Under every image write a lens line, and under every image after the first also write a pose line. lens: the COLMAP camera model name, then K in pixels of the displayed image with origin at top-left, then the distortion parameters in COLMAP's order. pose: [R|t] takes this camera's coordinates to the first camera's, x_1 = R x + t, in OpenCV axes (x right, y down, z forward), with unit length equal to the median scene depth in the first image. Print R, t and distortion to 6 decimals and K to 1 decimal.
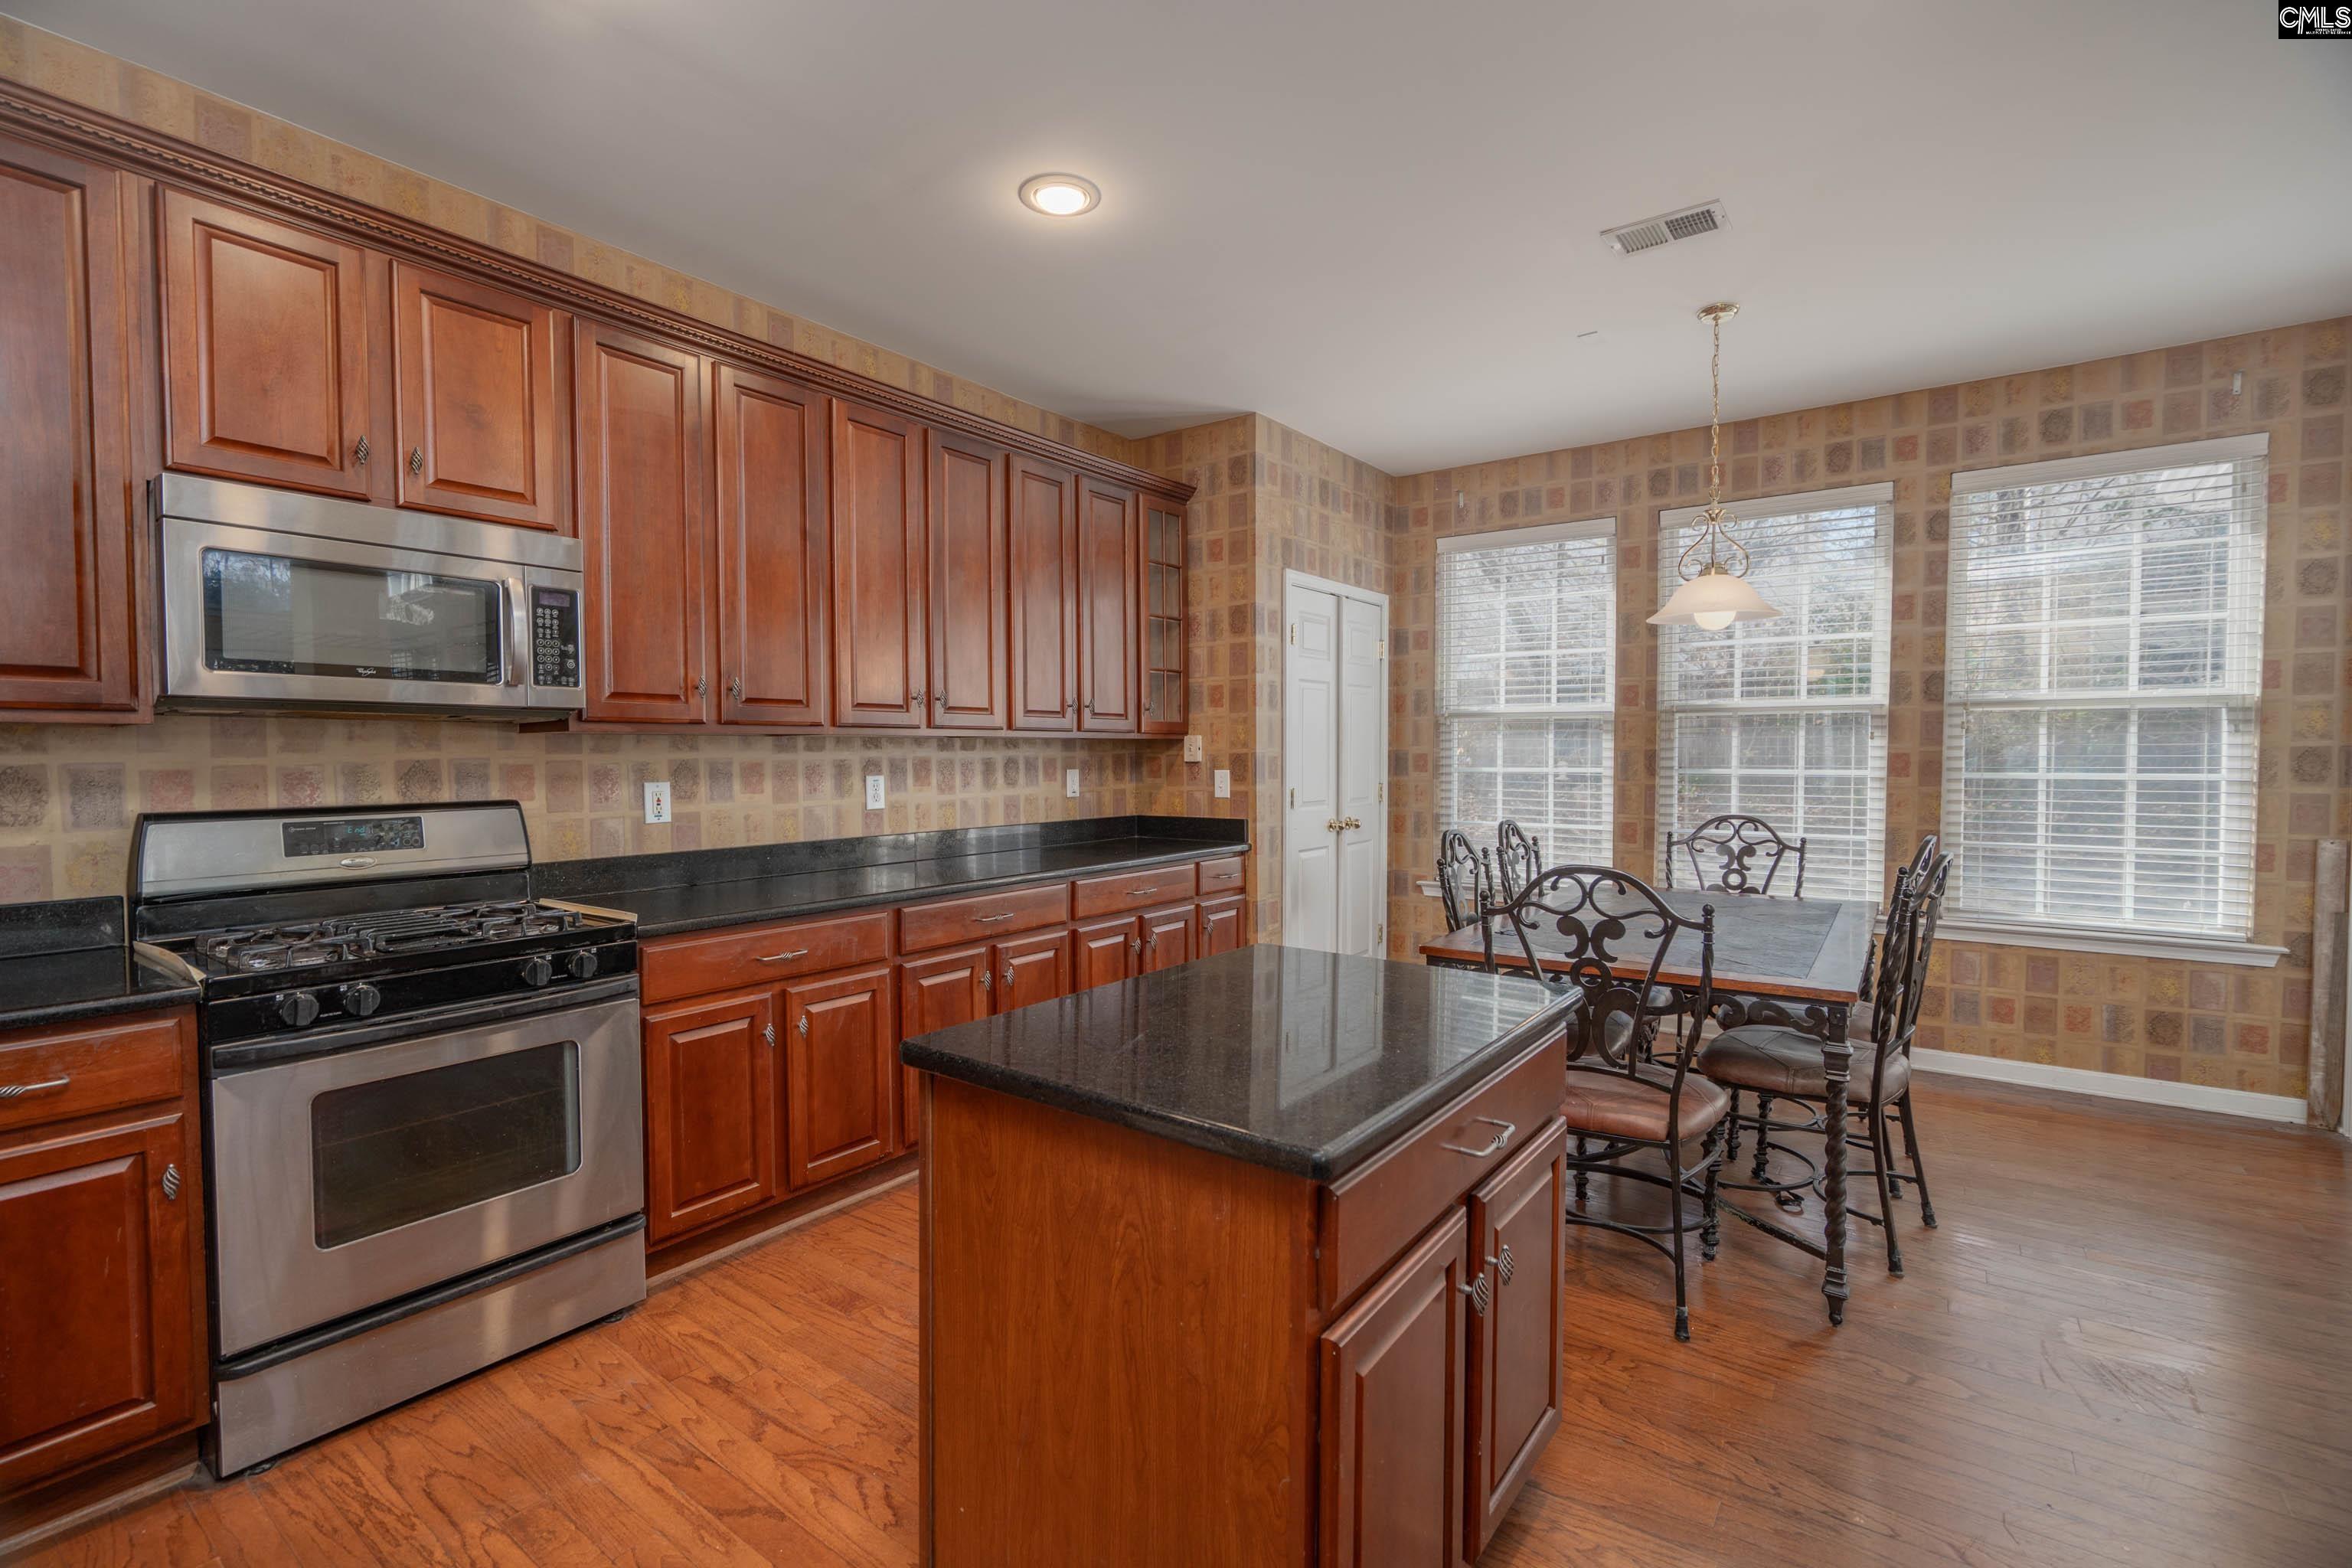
lens RADIAL K [[1042.1, 0, 1176.0], [0, 1042.1, 784.0], [0, 0, 1]] dist [-0.000481, 0.000178]
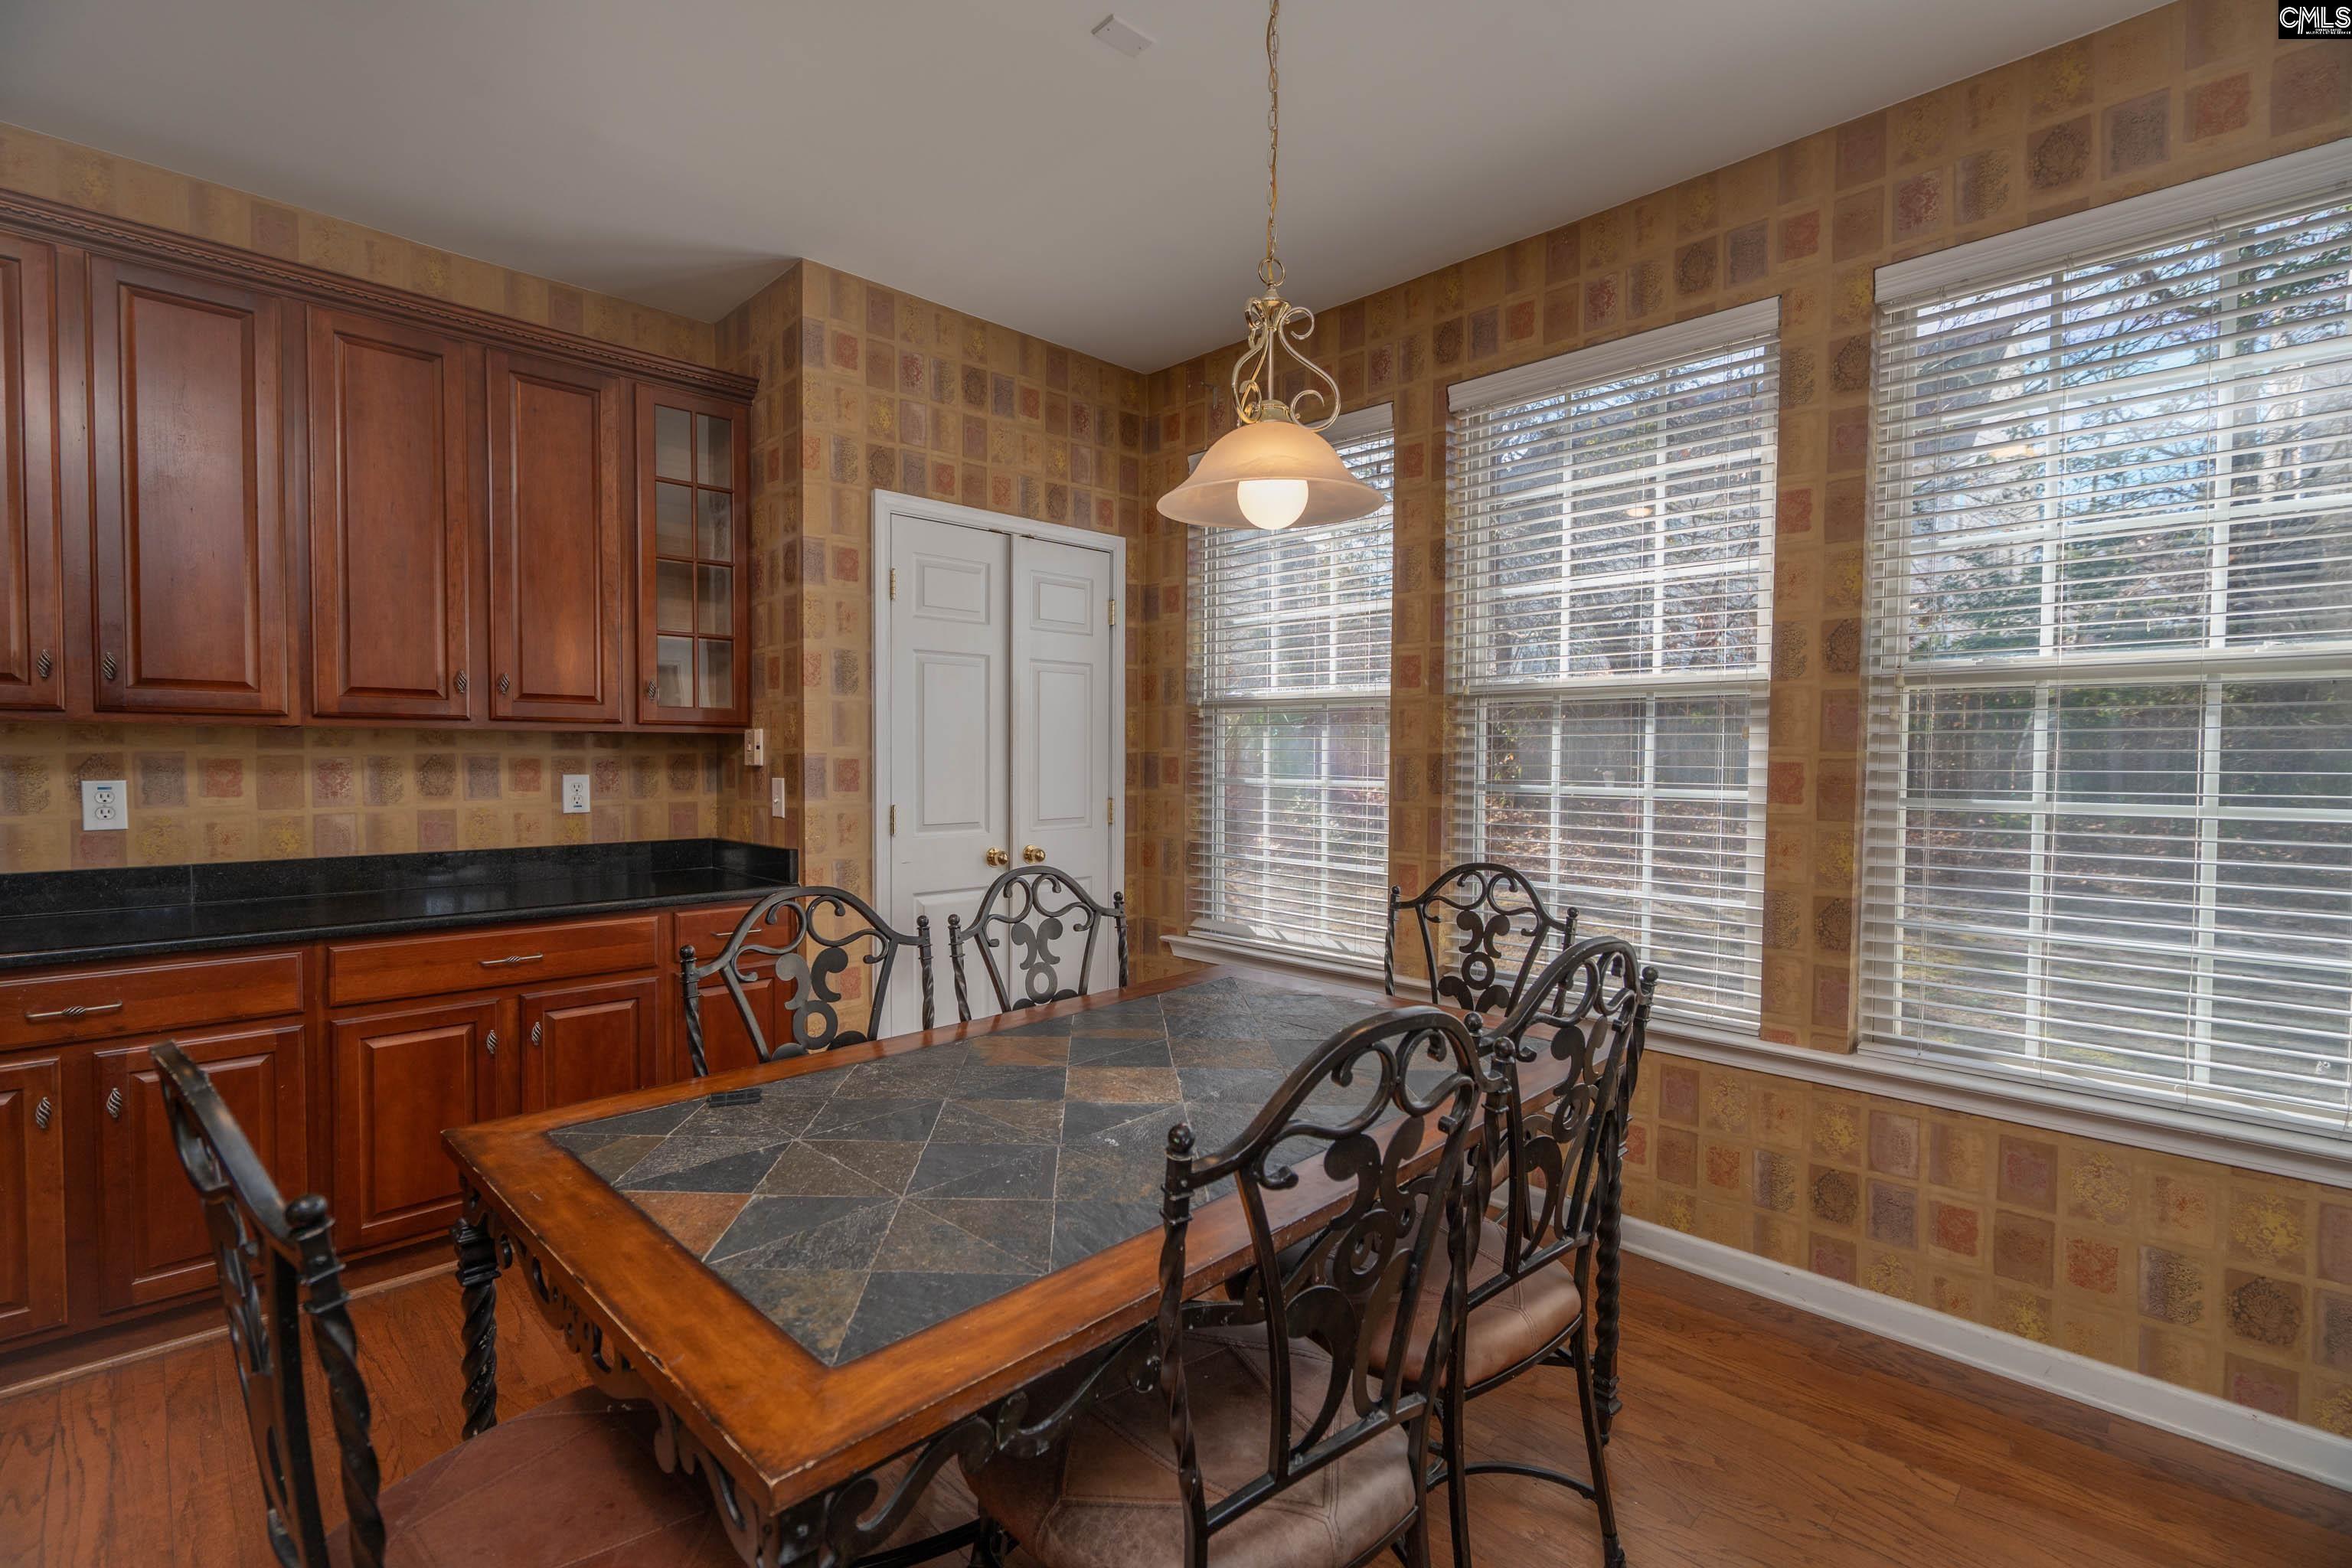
lens RADIAL K [[1049.8, 0, 1156.4], [0, 1049.8, 785.7], [0, 0, 1]] dist [-0.005951, 0.001174]
pose [[0.987658, 0.013663, -0.156030, 0.440318], [-0.013954, 0.999902, -0.000770, -0.011755], [0.156005, 0.002938, 0.987752, 0.369623]]
